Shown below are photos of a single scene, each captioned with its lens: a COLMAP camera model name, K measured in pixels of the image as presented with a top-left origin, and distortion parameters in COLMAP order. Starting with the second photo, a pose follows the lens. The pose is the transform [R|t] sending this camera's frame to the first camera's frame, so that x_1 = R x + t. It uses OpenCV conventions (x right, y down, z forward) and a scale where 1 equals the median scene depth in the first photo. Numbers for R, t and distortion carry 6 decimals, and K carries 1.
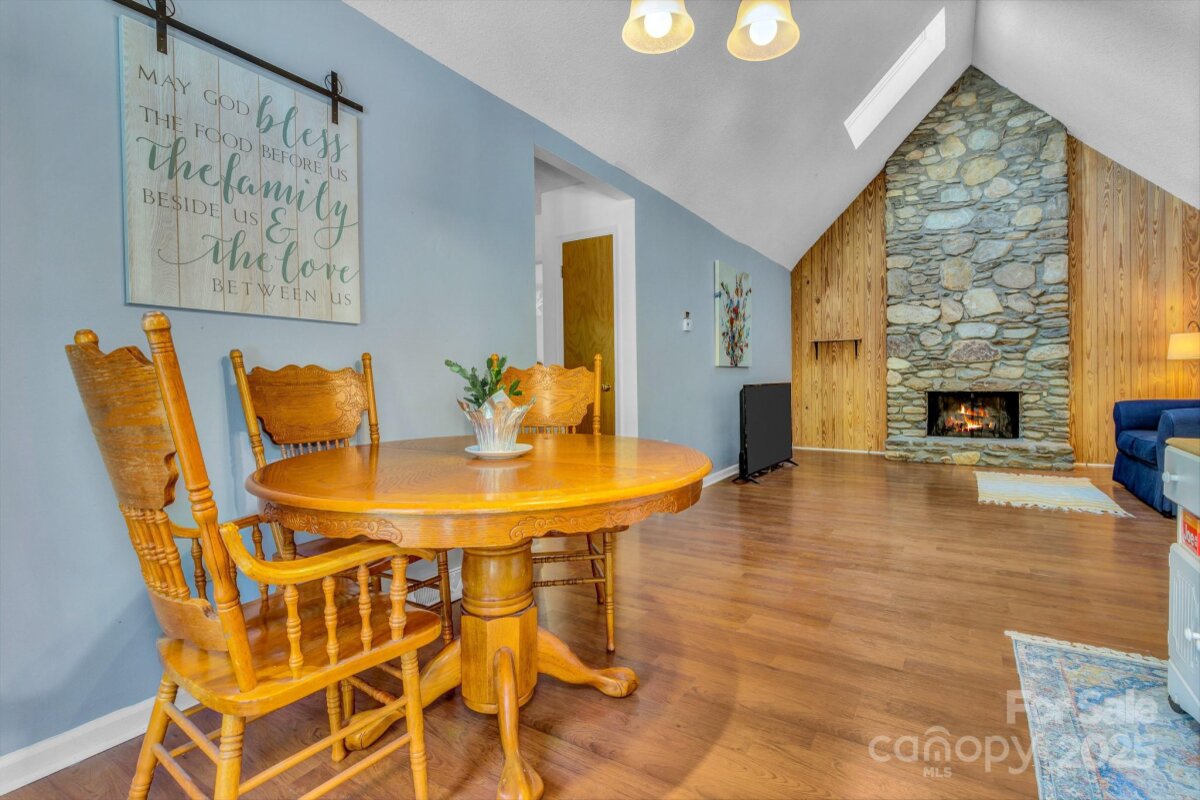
lens RADIAL K [[559.8, 0, 602.0], [0, 559.8, 385.5], [0, 0, 1]] dist [0.002139, 0.001038]
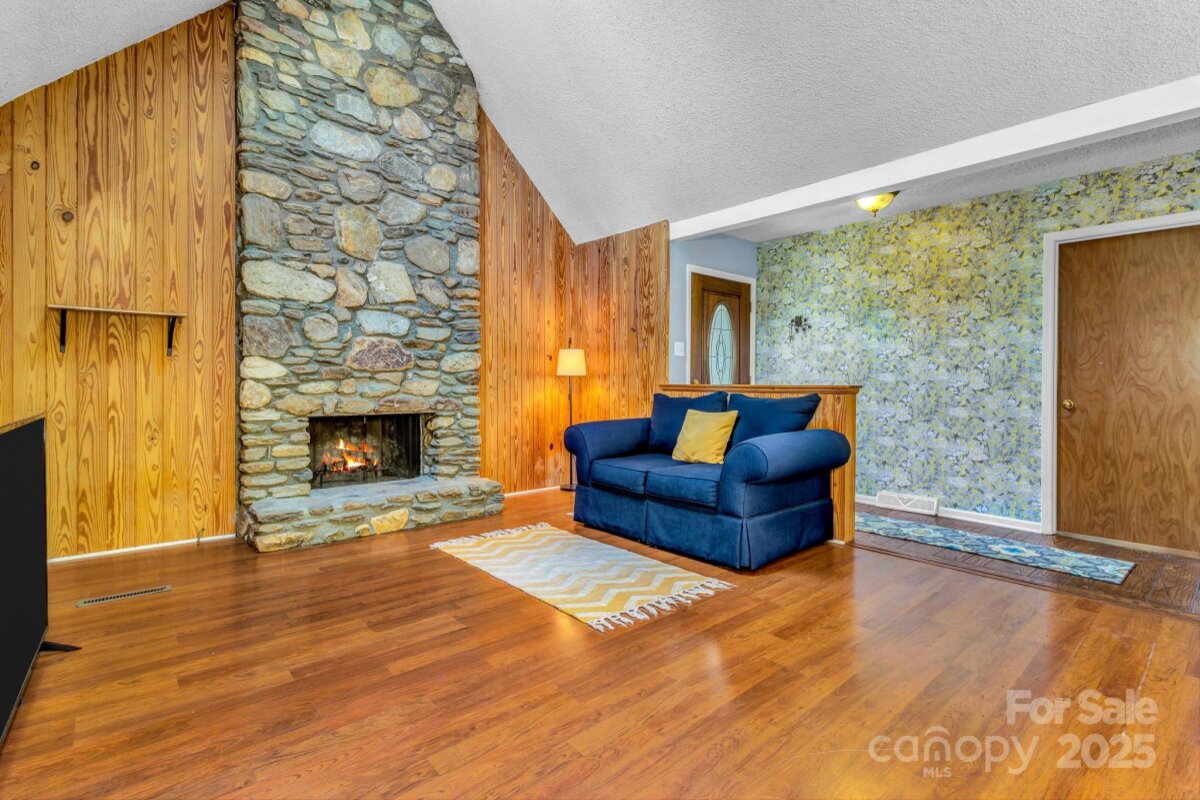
lens RADIAL K [[559.8, 0, 602.0], [0, 559.8, 385.5], [0, 0, 1]] dist [0.002139, 0.001038]
pose [[0.278533, 0.006534, 0.960404, 0.099311], [0.001861, 0.999971, -0.007343, -0.018969], [-0.960425, 0.003833, 0.278513, 0.564412]]
